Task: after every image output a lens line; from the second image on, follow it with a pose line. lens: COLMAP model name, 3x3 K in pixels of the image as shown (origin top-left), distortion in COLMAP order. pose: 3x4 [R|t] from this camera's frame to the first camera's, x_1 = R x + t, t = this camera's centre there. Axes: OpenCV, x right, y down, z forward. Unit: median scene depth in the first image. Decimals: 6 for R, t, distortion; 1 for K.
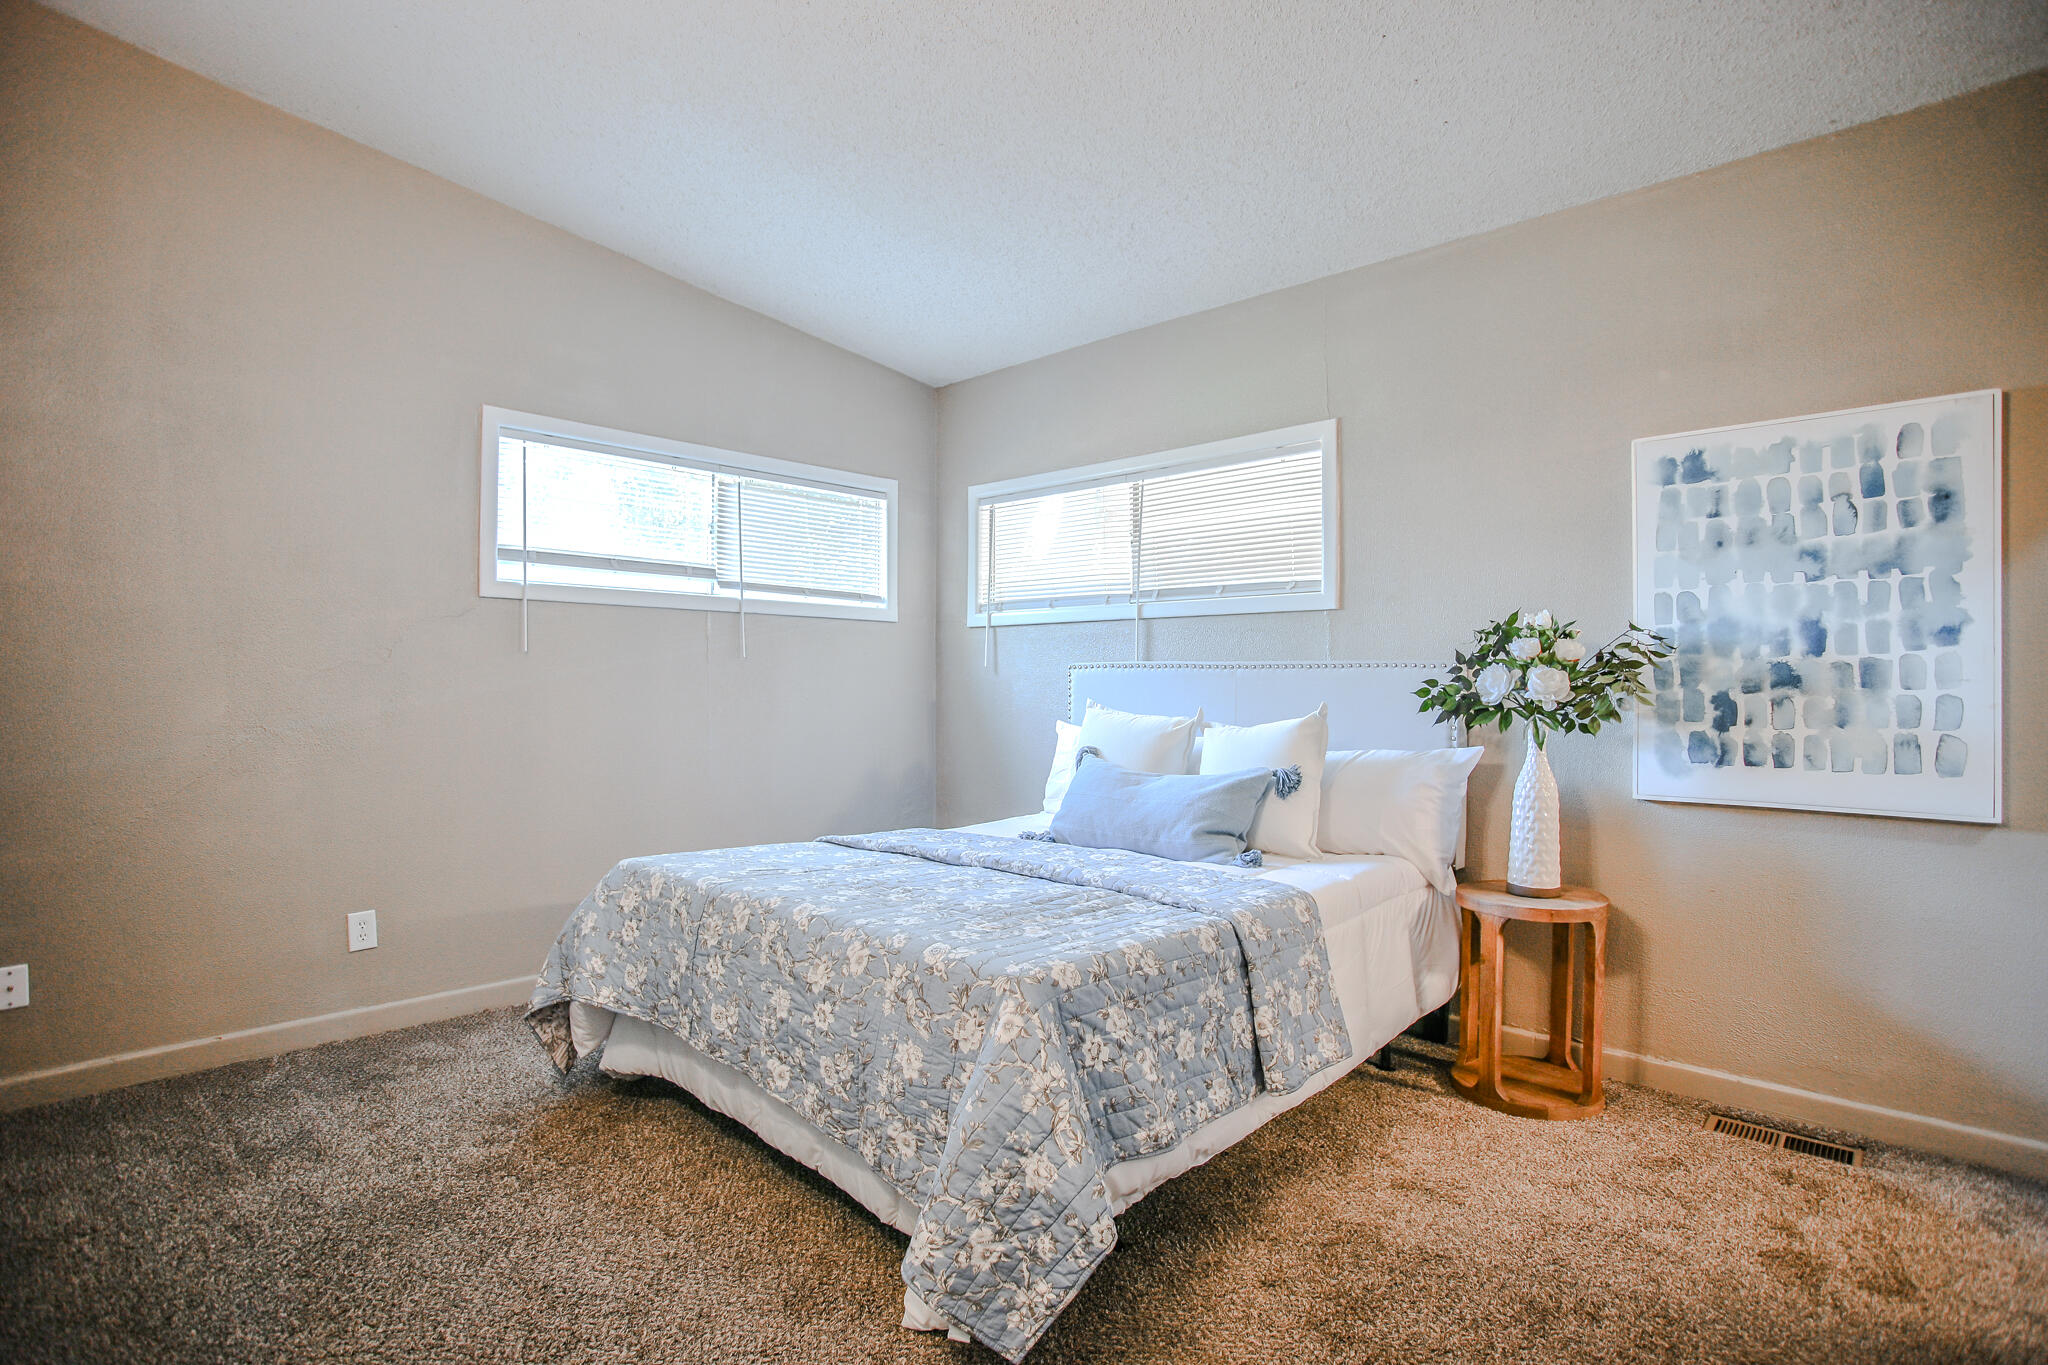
lens RADIAL K [[1014.8, 0, 1013.7], [0, 1014.8, 683.9], [0, 0, 1]] dist [-0.073116, 0.028199]
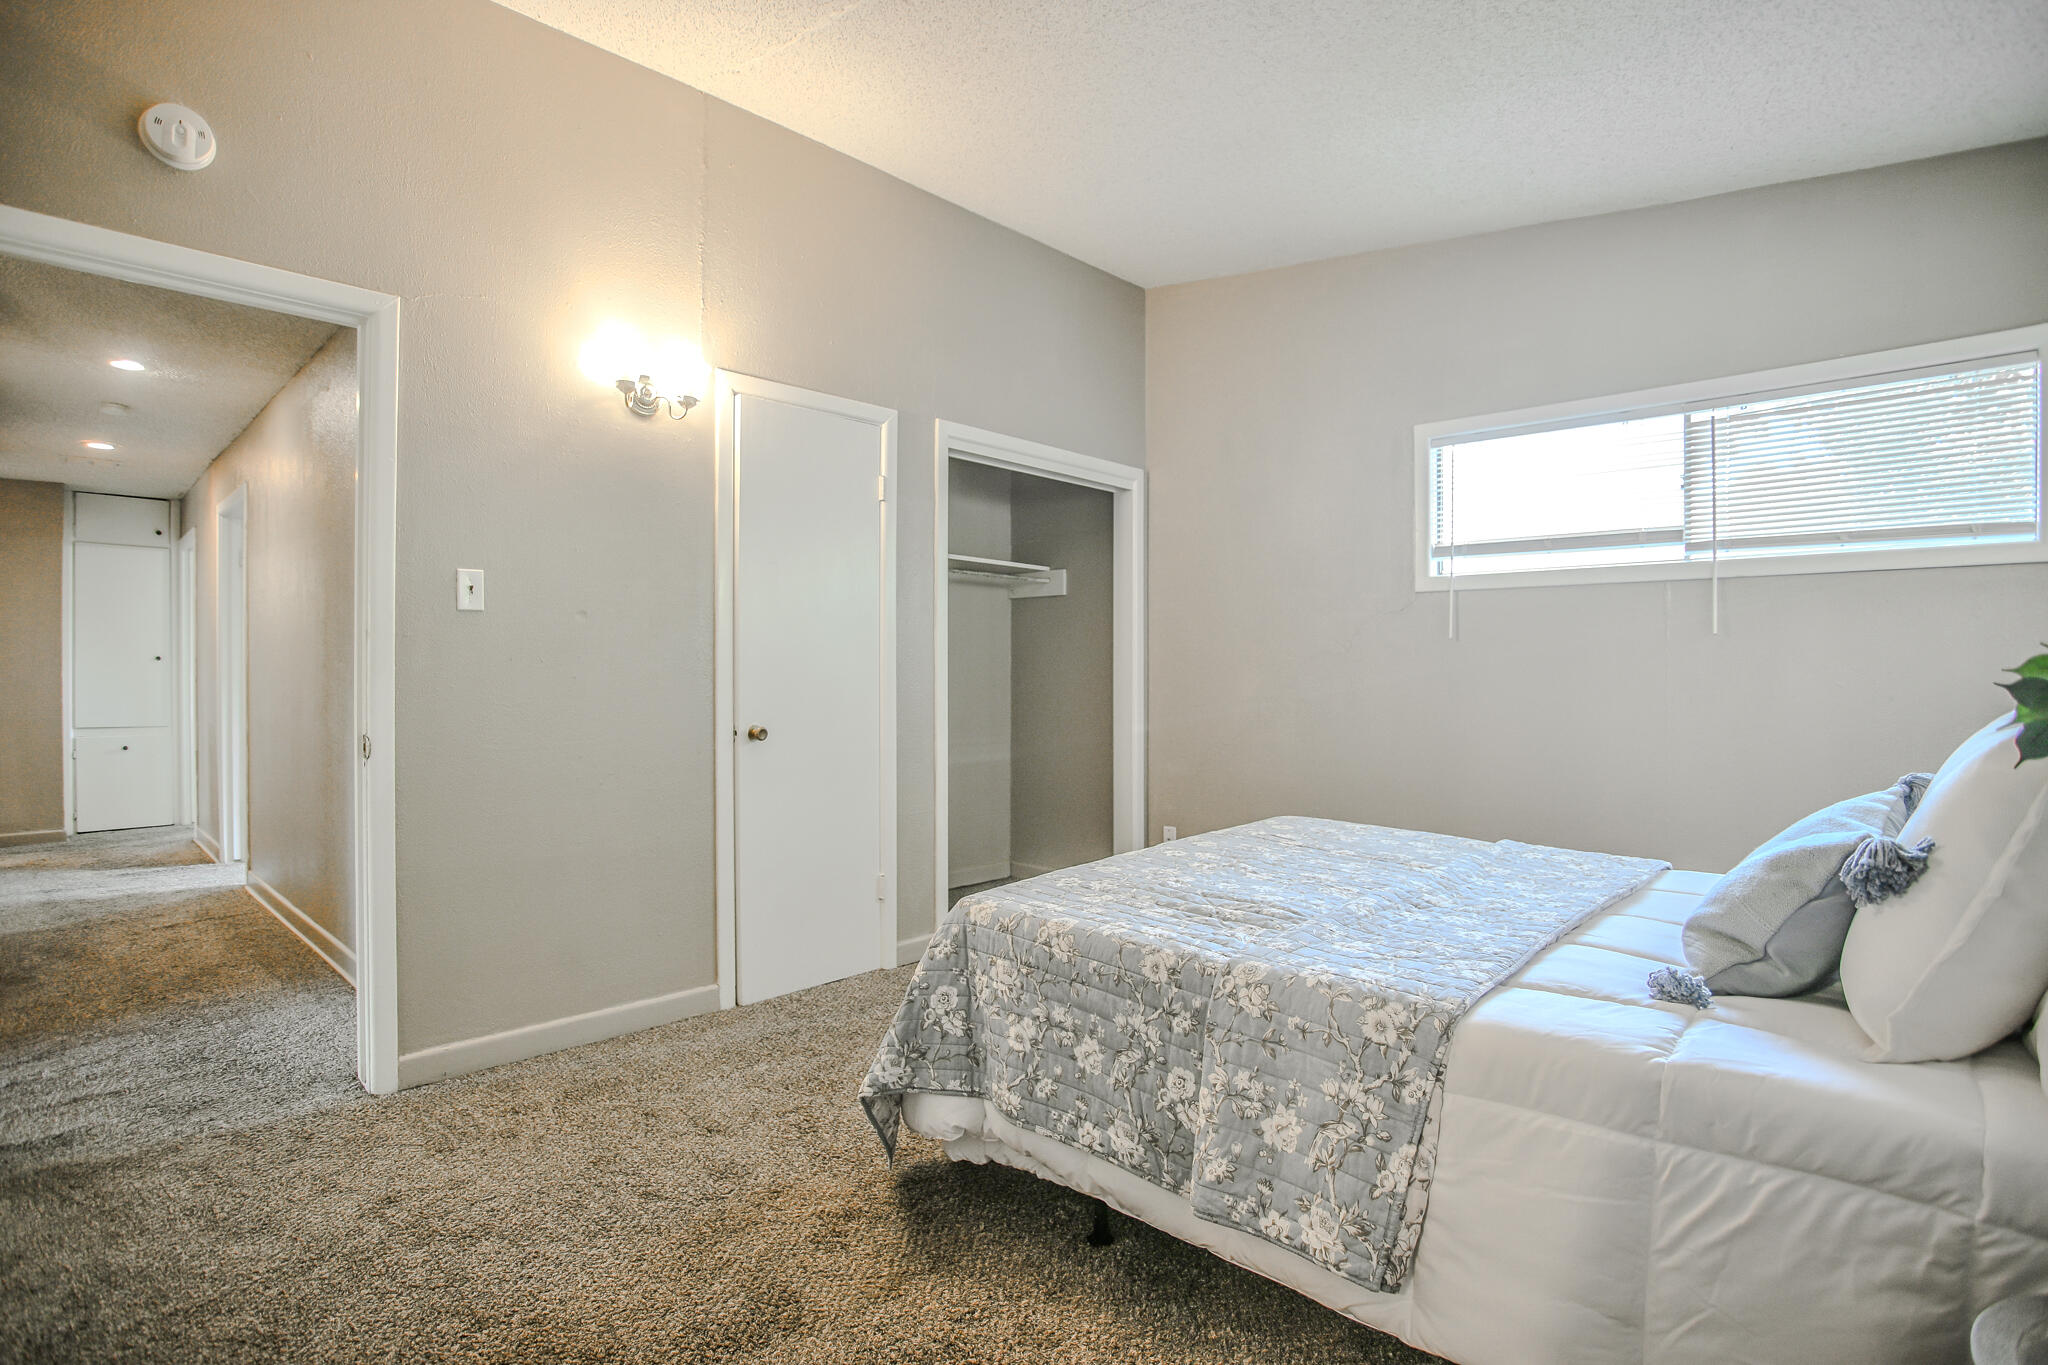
lens RADIAL K [[1014.8, 0, 1013.7], [0, 1014.8, 683.9], [0, 0, 1]] dist [-0.073116, 0.028199]
pose [[-0.005624, 0.006918, -0.999960, 0.472471], [-0.001682, 0.999975, 0.006928, 0.007740], [0.999983, 0.001721, -0.005612, 0.410355]]
